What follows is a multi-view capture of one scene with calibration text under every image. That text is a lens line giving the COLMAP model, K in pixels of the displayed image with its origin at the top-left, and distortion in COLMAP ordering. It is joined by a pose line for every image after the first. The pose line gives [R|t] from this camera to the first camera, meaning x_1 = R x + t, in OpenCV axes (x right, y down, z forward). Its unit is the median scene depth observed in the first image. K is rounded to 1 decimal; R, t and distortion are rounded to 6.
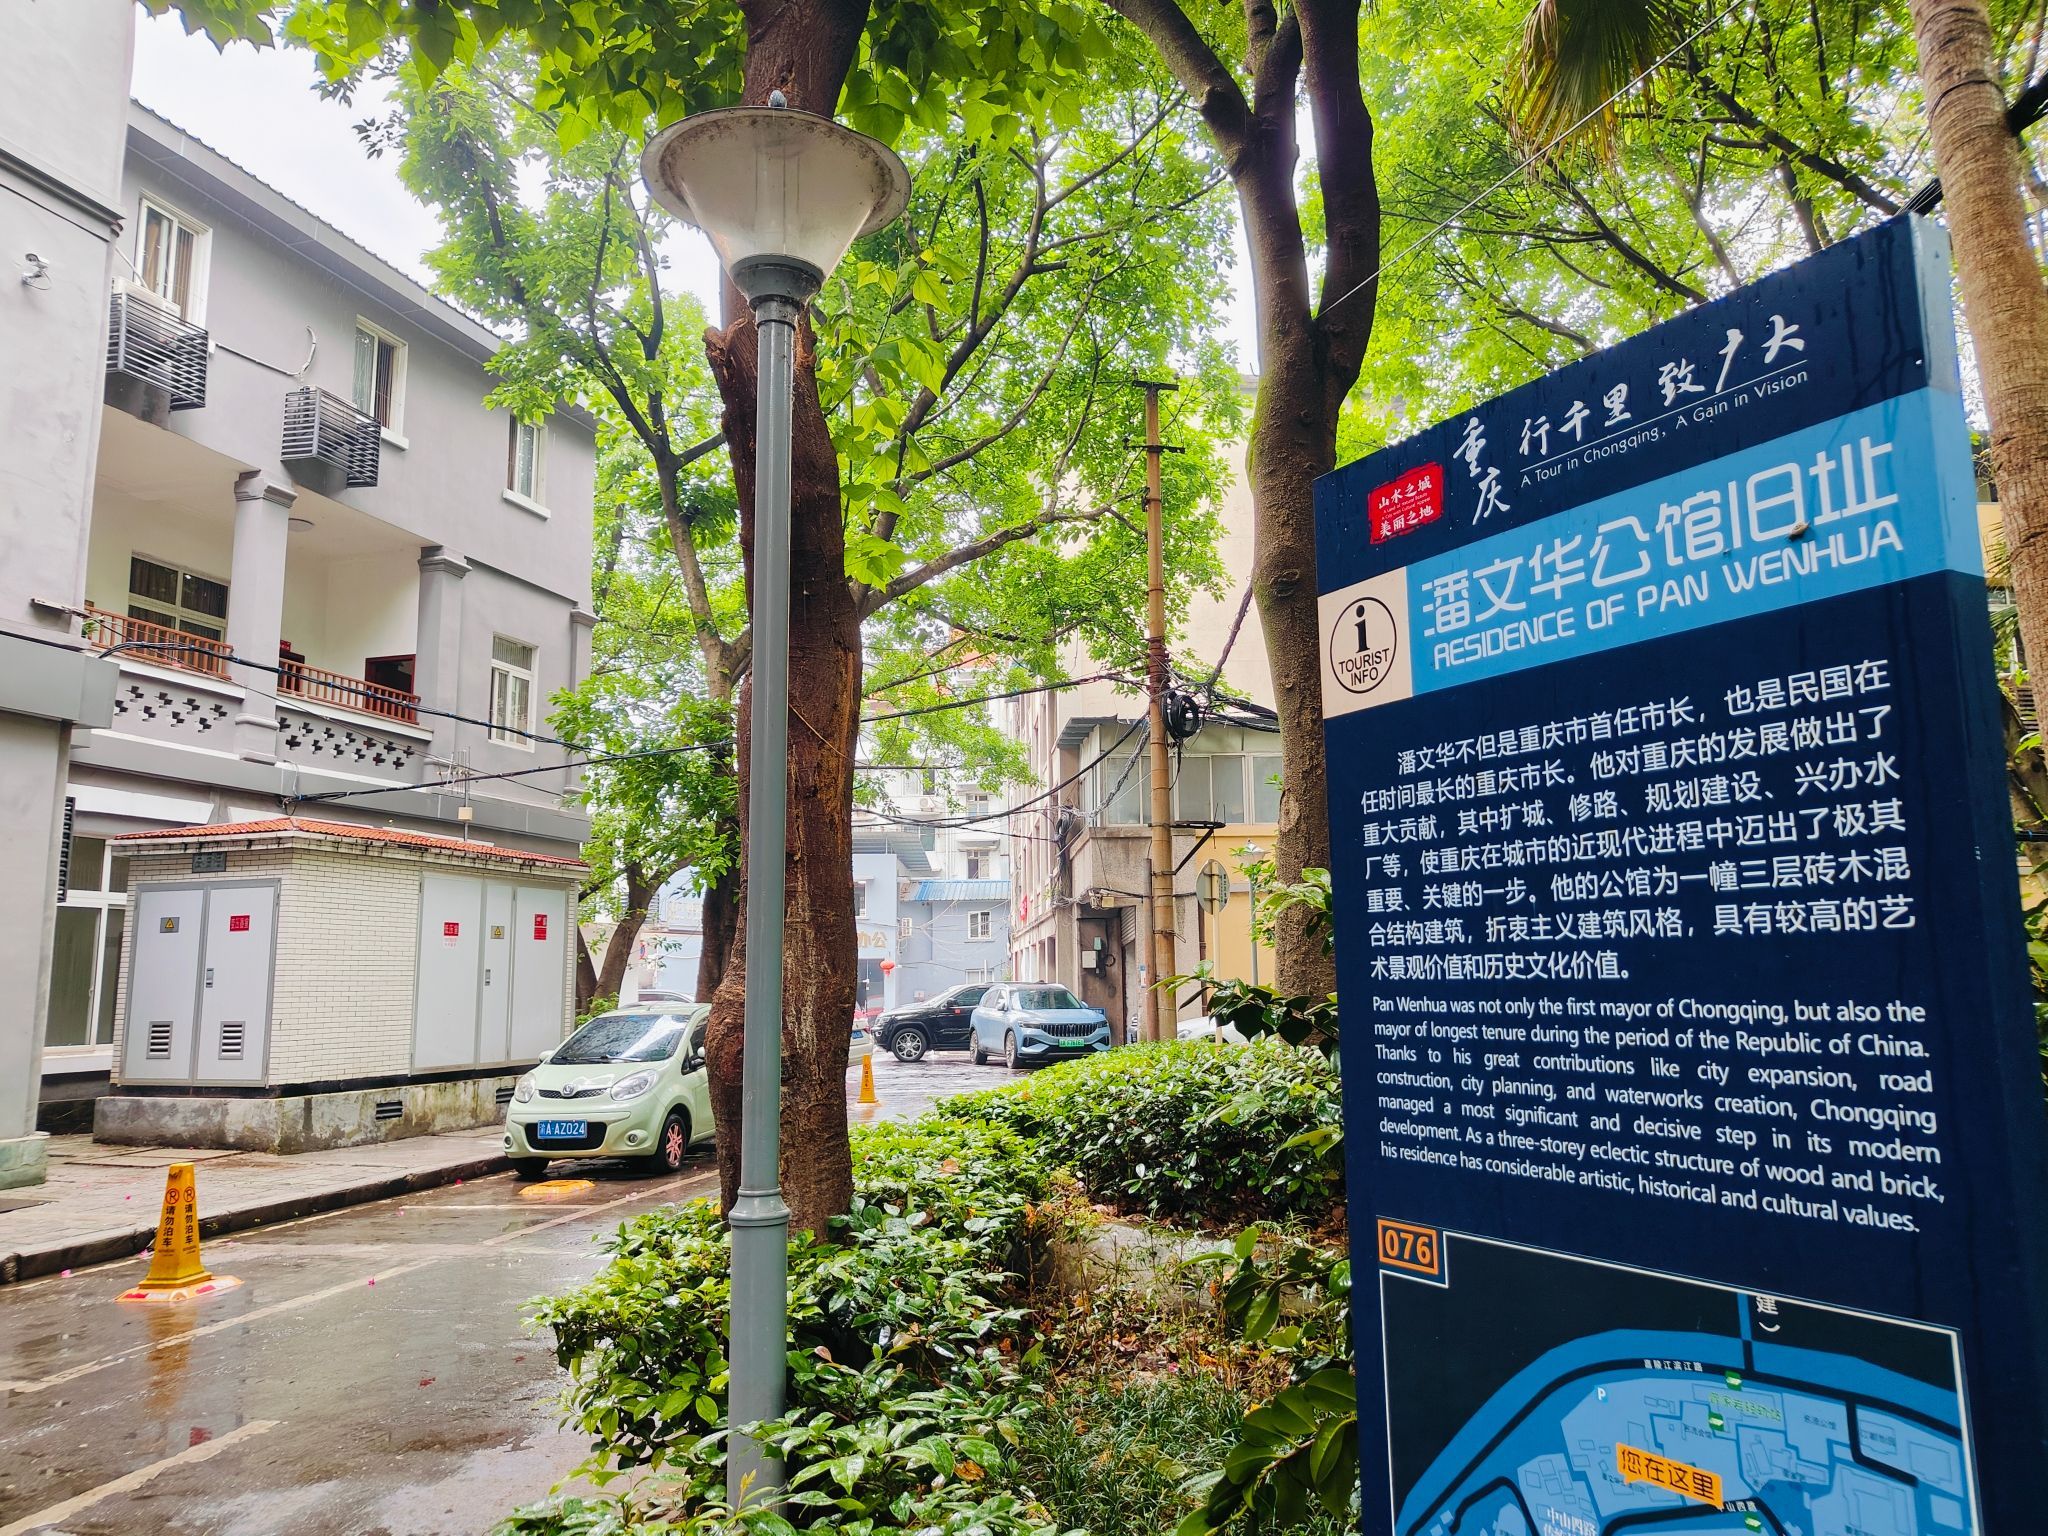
lens RADIAL K [[1456.7, 0, 1039.4], [0, 1456.7, 767.9], [0, 0, 1]] dist [0.007801, 0.005589]
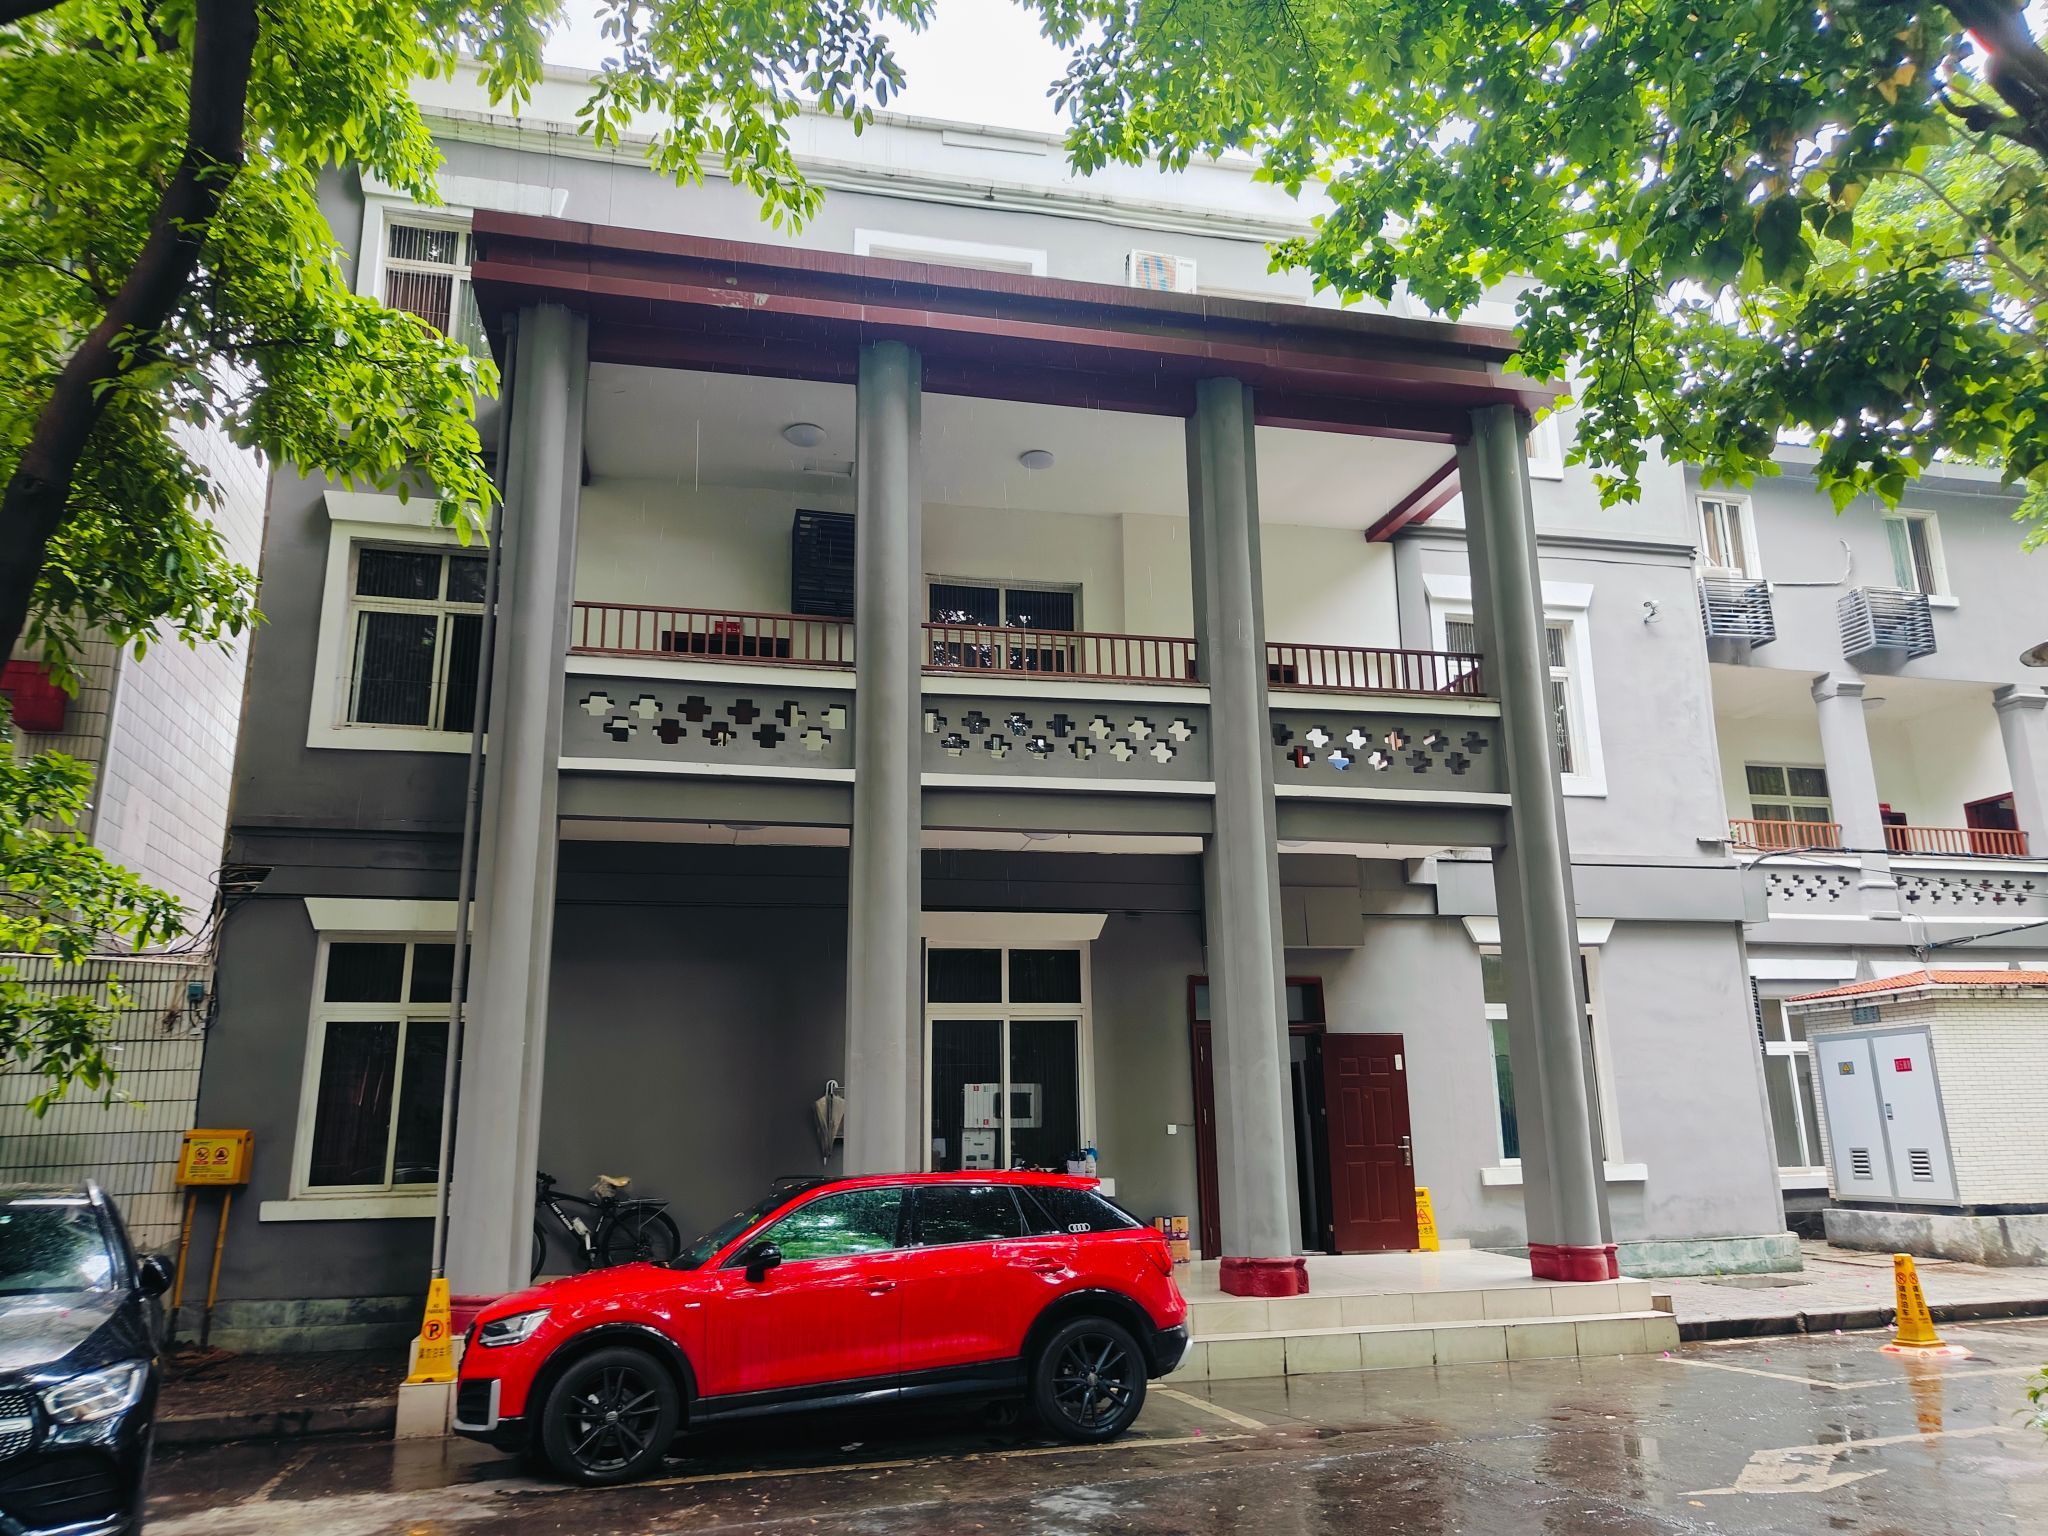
lens RADIAL K [[1456.7, 0, 1039.4], [0, 1456.7, 767.9], [0, 0, 1]] dist [0.007801, 0.005589]
pose [[0.517120, -0.211821, -0.829288, 0.213459], [0.141989, 0.976698, -0.160933, -0.063420], [0.844054, -0.034528, 0.535146, -0.372668]]
